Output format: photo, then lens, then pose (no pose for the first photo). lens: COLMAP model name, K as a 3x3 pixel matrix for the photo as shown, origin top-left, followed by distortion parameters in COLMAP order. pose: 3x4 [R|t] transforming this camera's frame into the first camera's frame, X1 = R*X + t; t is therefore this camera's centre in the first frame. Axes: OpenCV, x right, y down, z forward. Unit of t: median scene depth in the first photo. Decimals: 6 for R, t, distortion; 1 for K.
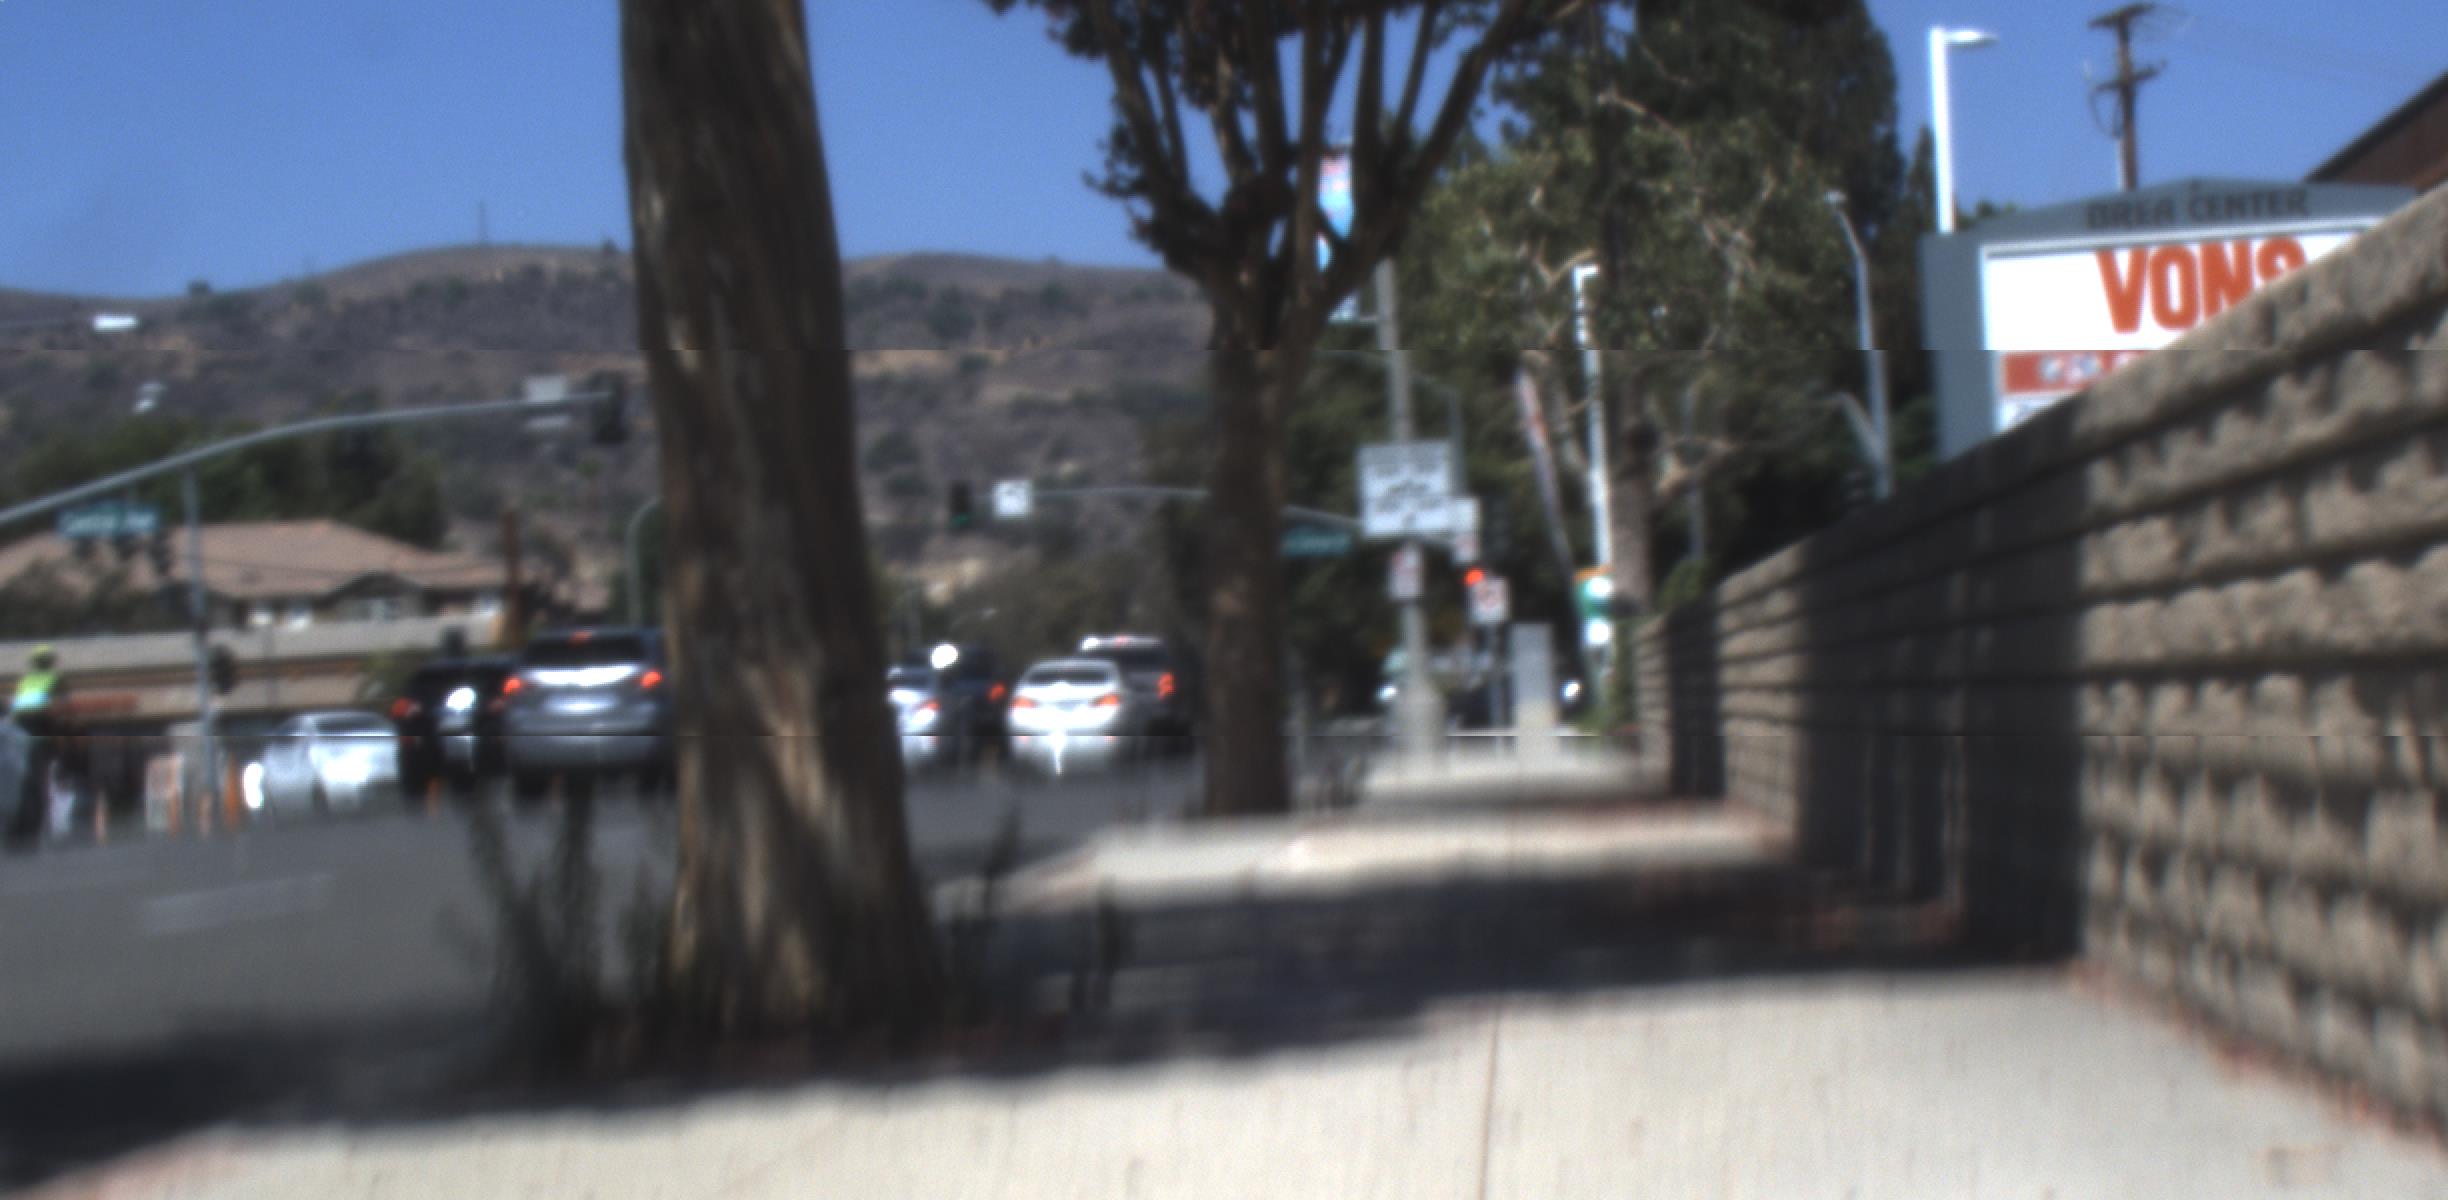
lens RADIAL K [[2582.2, 0, 1141.5], [0, 2582.2, 642.4], [0, 0, 1]] dist [-0.183276, -0.033831]
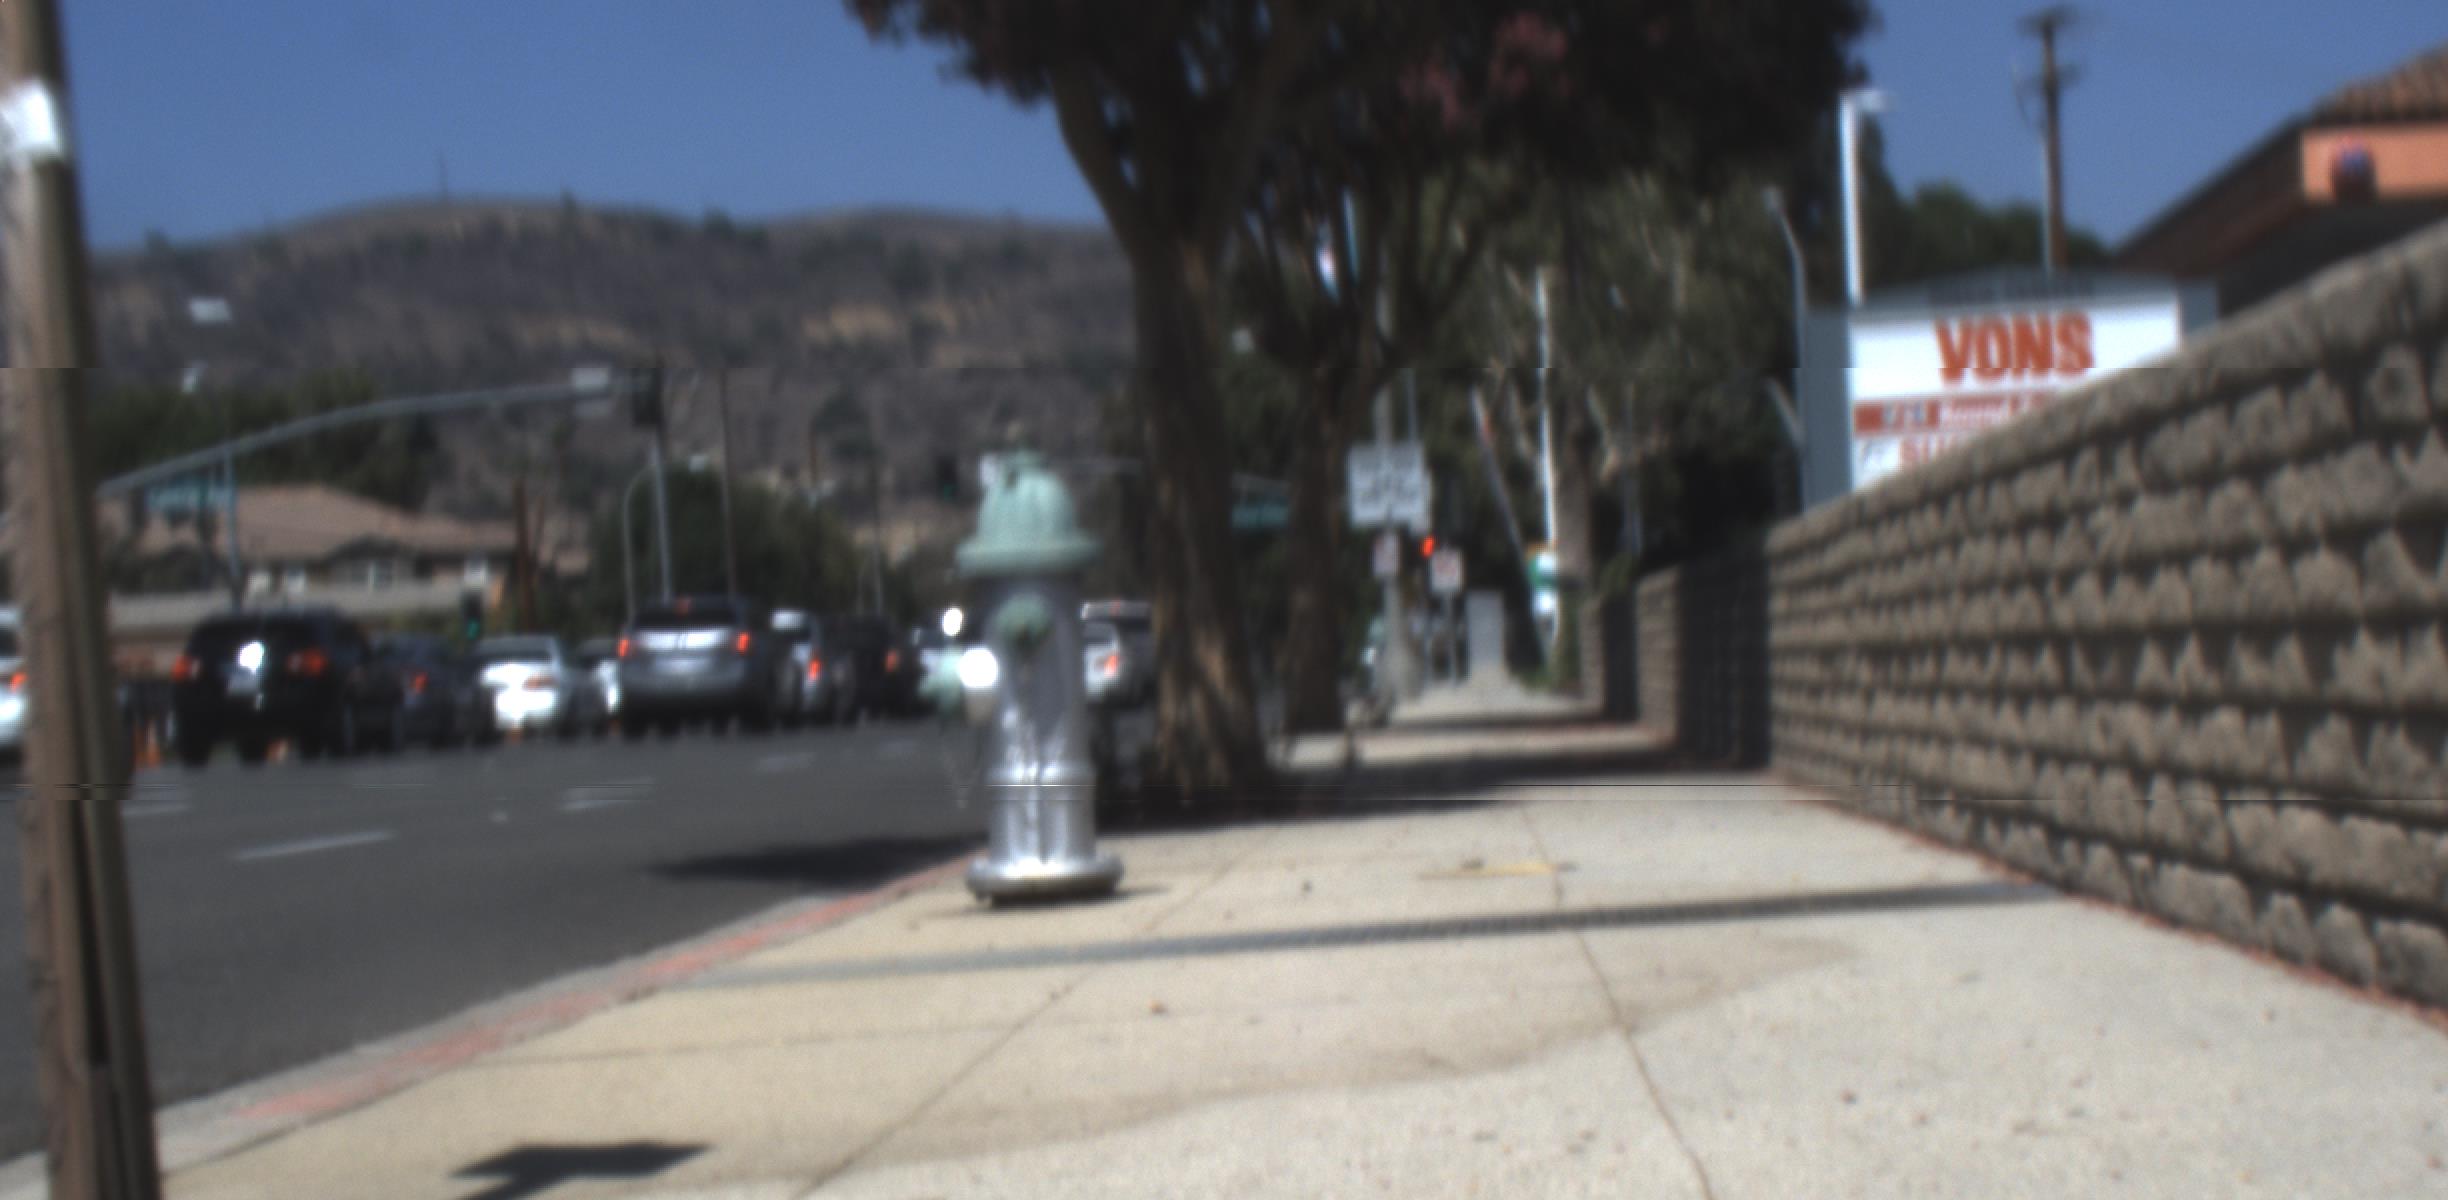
lens RADIAL K [[2582.2, 0, 1141.5], [0, 2582.2, 642.4], [0, 0, 1]] dist [-0.183276, -0.033831]
pose [[0.999759, 0.002764, 0.021770, -0.022774], [-0.003091, 0.999883, 0.014986, -0.002622], [-0.021726, -0.015050, 0.999651, -0.117484]]
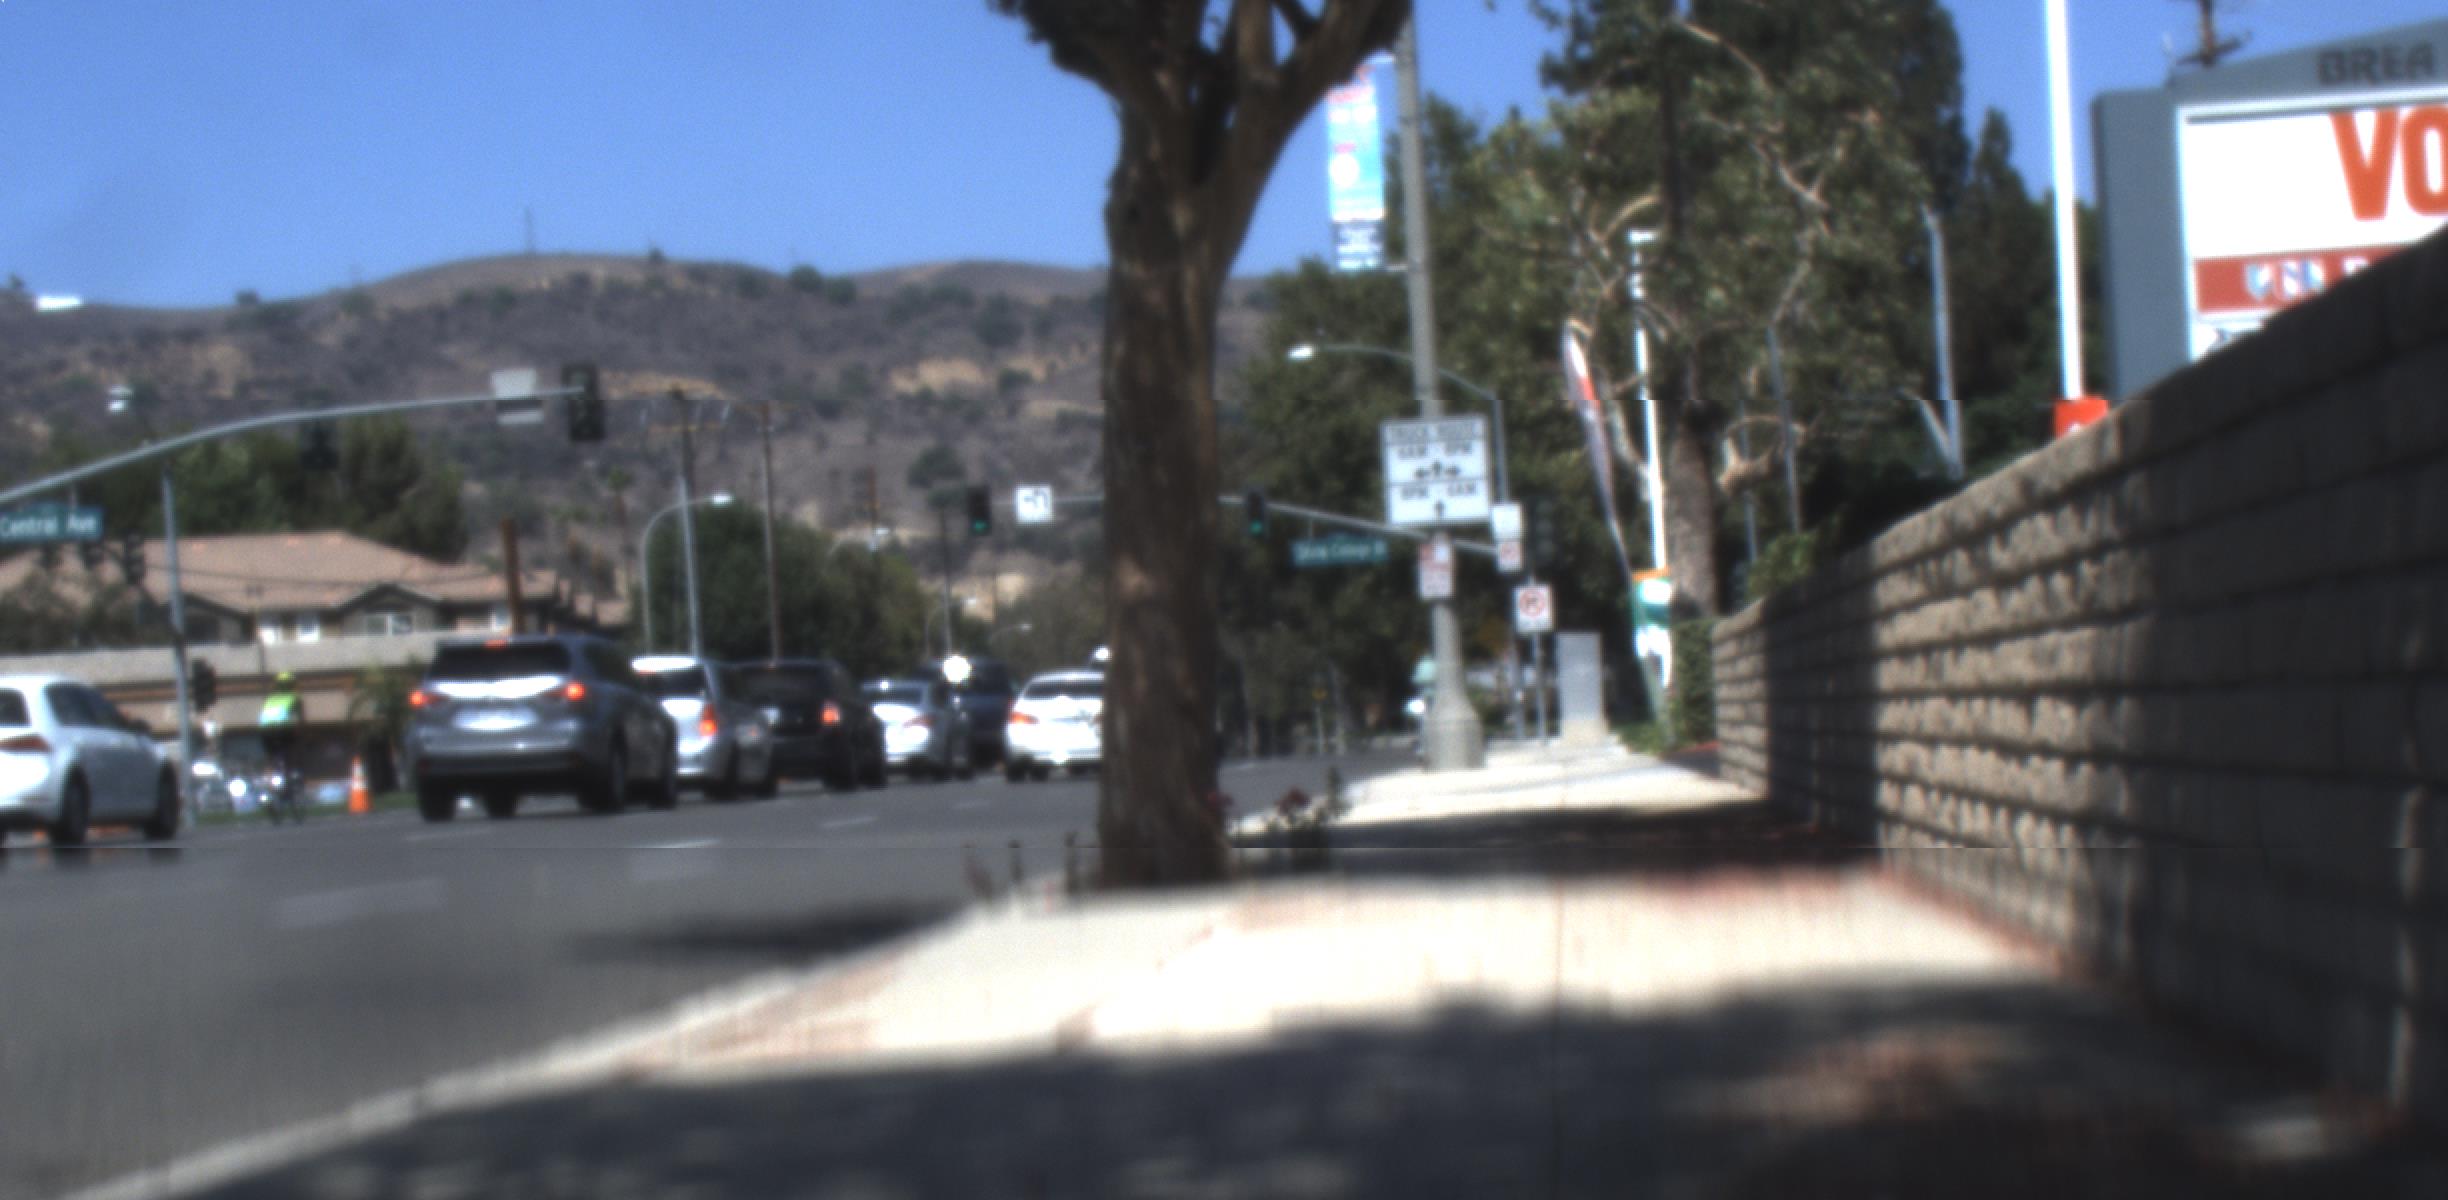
lens RADIAL K [[2582.2, 0, 1141.5], [0, 2582.2, 642.4], [0, 0, 1]] dist [-0.183276, -0.033831]
pose [[0.999837, -0.002007, -0.017936, 0.012170], [0.001897, 0.999979, -0.006129, 0.001999], [0.017948, 0.006094, 0.999820, 0.084086]]
